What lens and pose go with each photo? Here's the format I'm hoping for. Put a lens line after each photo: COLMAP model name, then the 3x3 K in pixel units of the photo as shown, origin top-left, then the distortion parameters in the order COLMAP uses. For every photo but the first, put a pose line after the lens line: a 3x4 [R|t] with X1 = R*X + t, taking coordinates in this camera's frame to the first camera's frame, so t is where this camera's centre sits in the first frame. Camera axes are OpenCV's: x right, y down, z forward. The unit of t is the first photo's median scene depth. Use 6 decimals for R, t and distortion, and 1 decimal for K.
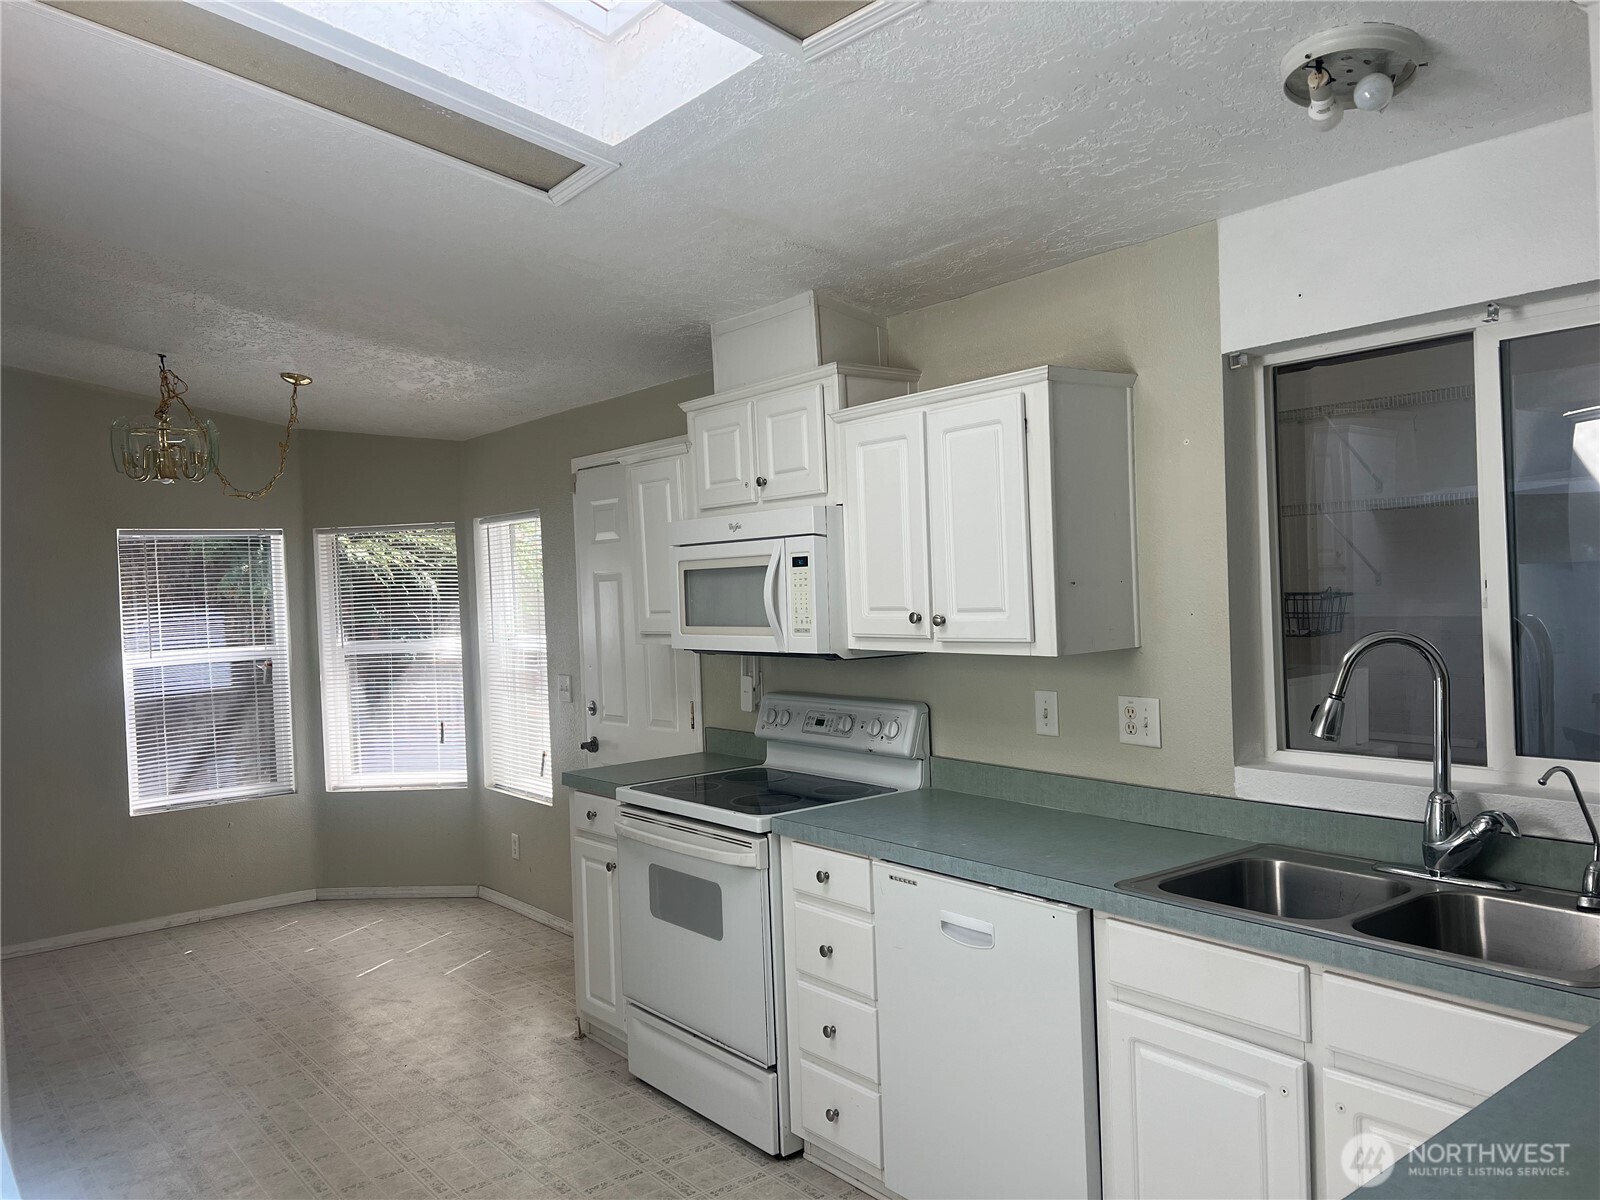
lens RADIAL K [[1195.0, 0, 788.3], [0, 1195.0, 617.4], [0, 0, 1]] dist [0.098520, -0.209393]
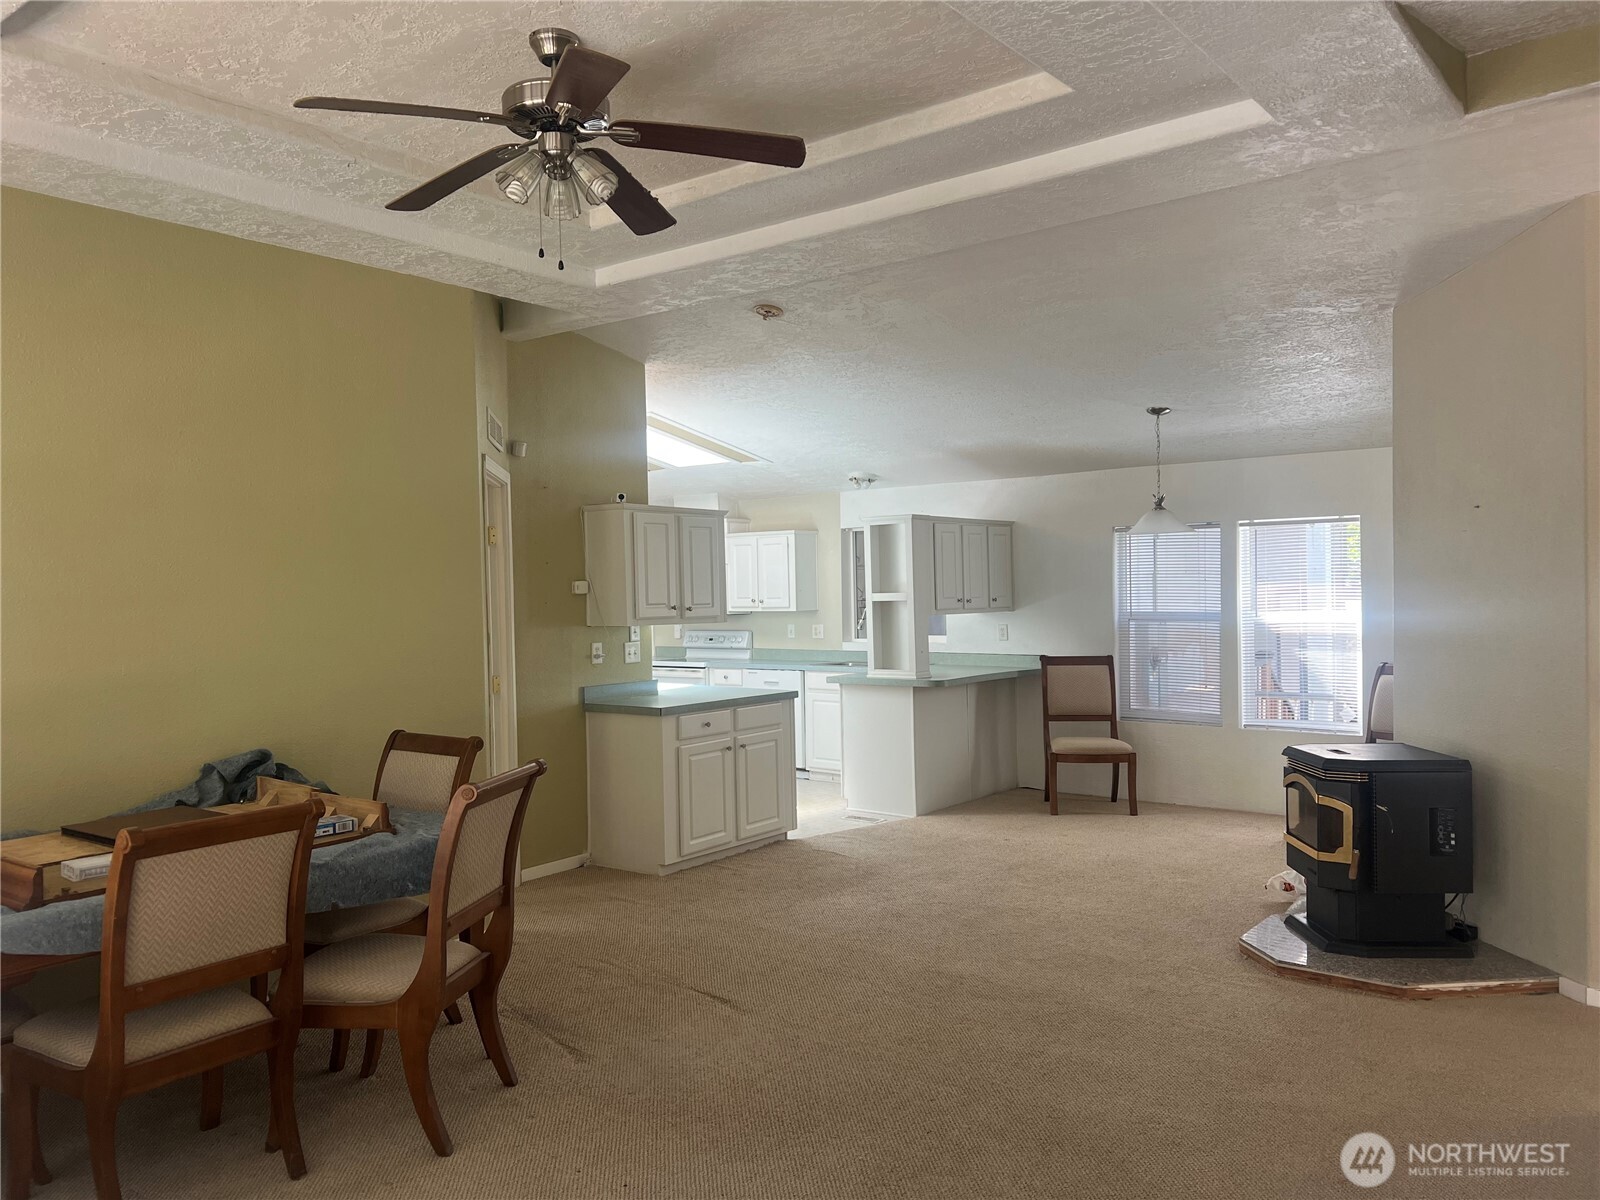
lens RADIAL K [[1195.0, 0, 788.3], [0, 1195.0, 617.4], [0, 0, 1]] dist [0.098520, -0.209393]
pose [[0.972635, 0.017730, 0.231659, -0.517454], [-0.014385, 0.999767, -0.016121, 0.090864], [-0.231891, 0.012347, 0.972663, -2.043160]]
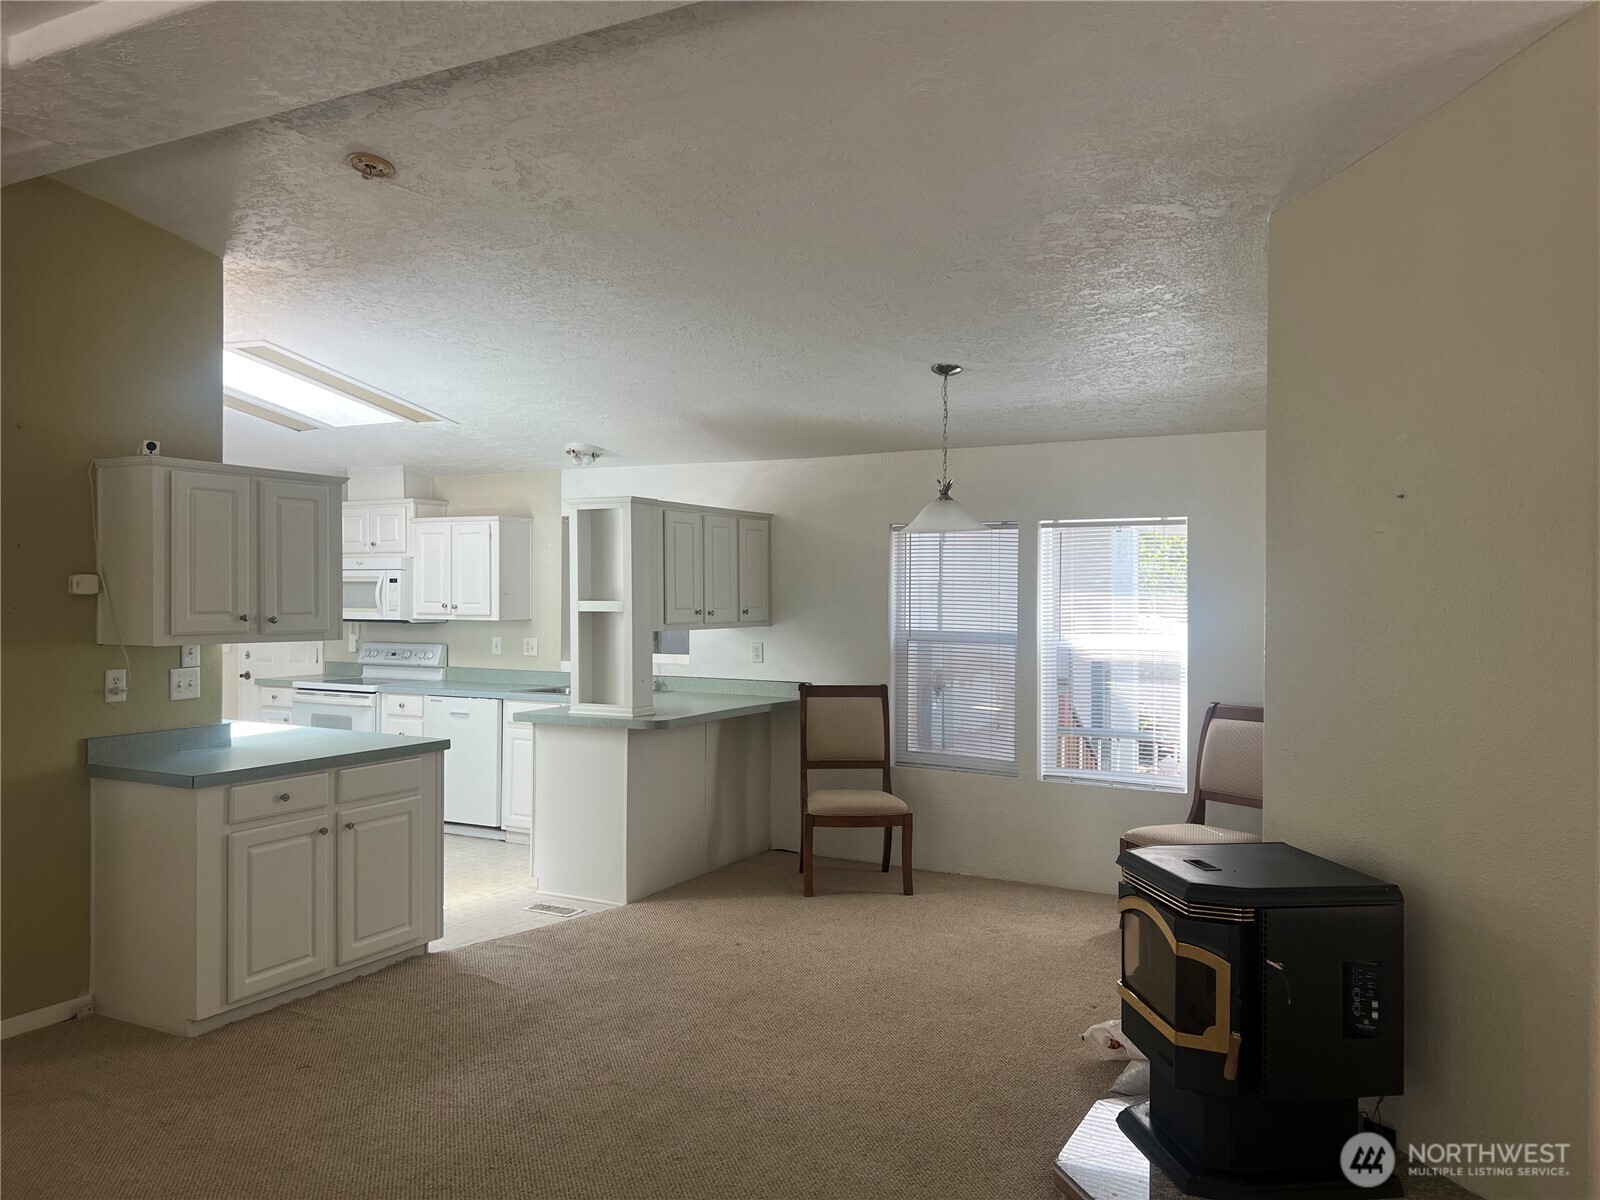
lens RADIAL K [[1204.7, 0, 800.0], [0, 1204.7, 600.0], [0, 0, 1]] dist [0.150106, -0.341797]
pose [[0.915873, 0.041424, 0.399325, -0.217289], [-0.029305, 0.998907, -0.036408, 0.056182], [-0.400397, 0.021643, 0.916086, -1.542442]]
